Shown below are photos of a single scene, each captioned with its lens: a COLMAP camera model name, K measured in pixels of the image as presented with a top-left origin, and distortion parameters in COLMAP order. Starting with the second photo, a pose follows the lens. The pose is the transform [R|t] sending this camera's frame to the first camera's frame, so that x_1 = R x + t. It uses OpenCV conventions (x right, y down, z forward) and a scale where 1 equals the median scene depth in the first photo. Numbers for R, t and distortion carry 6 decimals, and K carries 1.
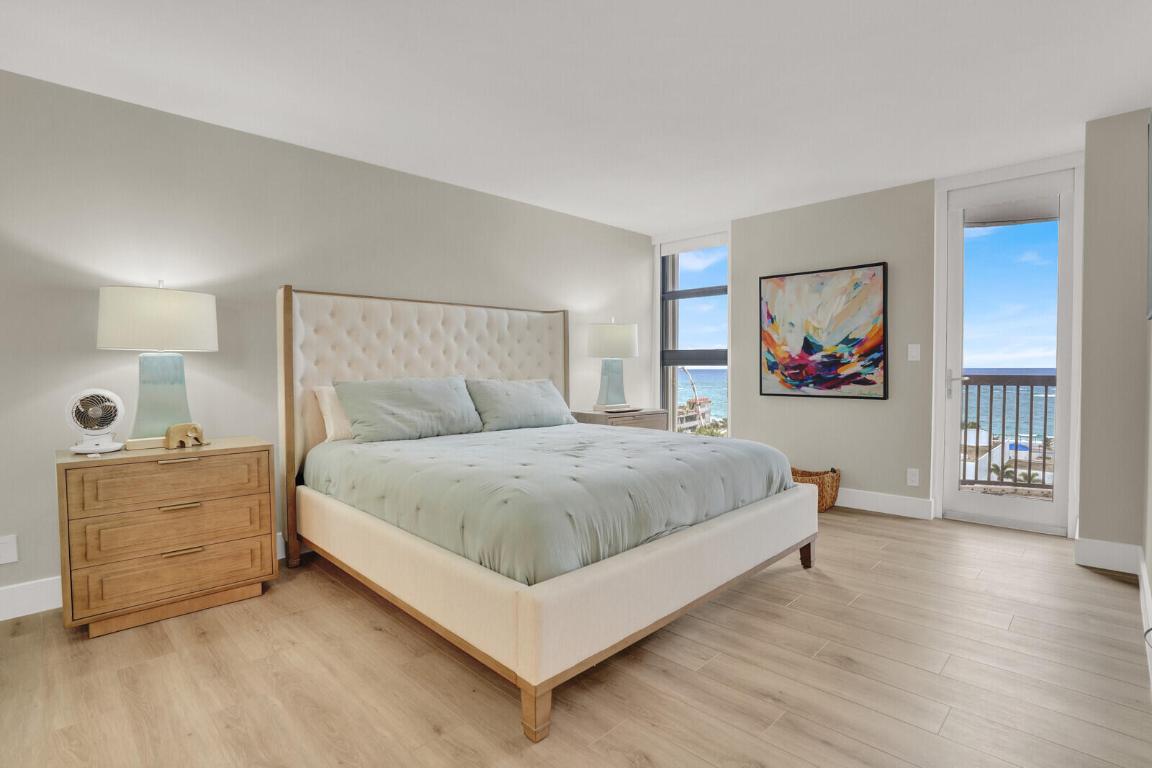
lens RADIAL K [[571.4, 0, 576.0], [0, 571.4, 384.0], [0, 0, 1]] dist [-0.001558, -0.000254]
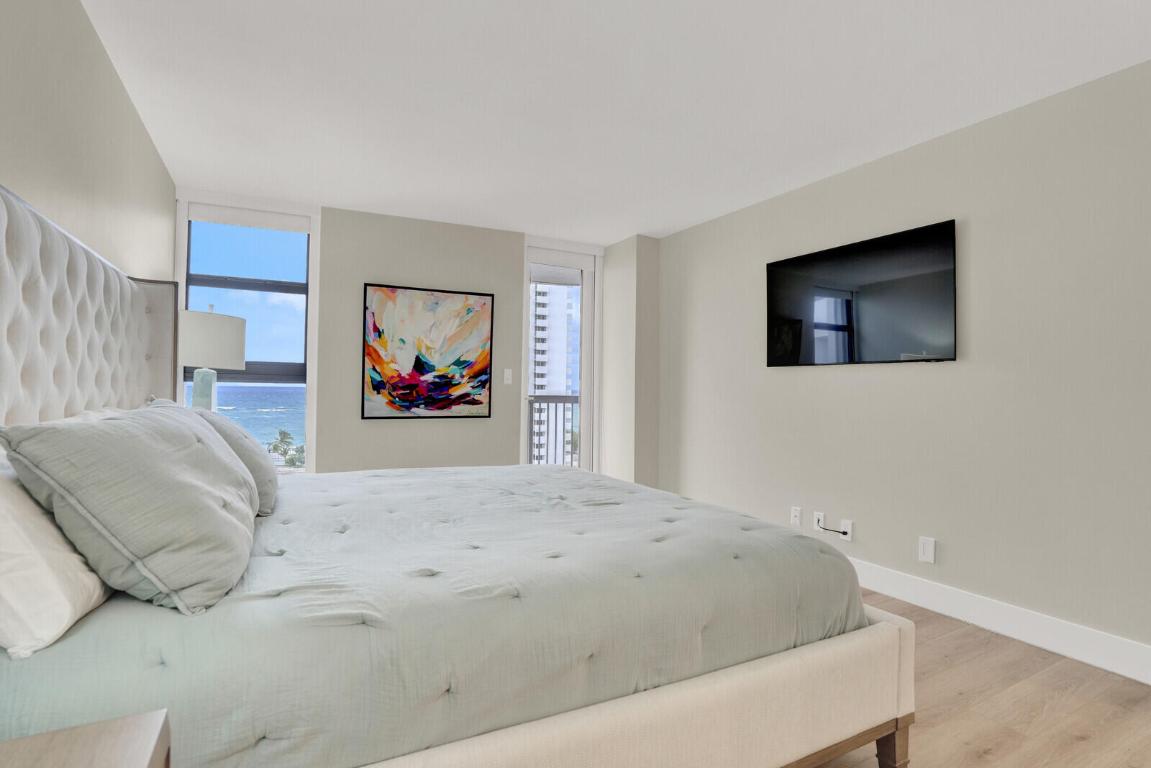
lens RADIAL K [[570.9, 0, 575.5], [0, 570.9, 384.0], [0, 0, 1]] dist [-0.001558, -0.000254]
pose [[0.331872, 0.010490, 0.943266, -0.417012], [0.010890, 0.999829, -0.014951, -0.018294], [-0.943262, 0.015234, 0.331701, 0.443767]]
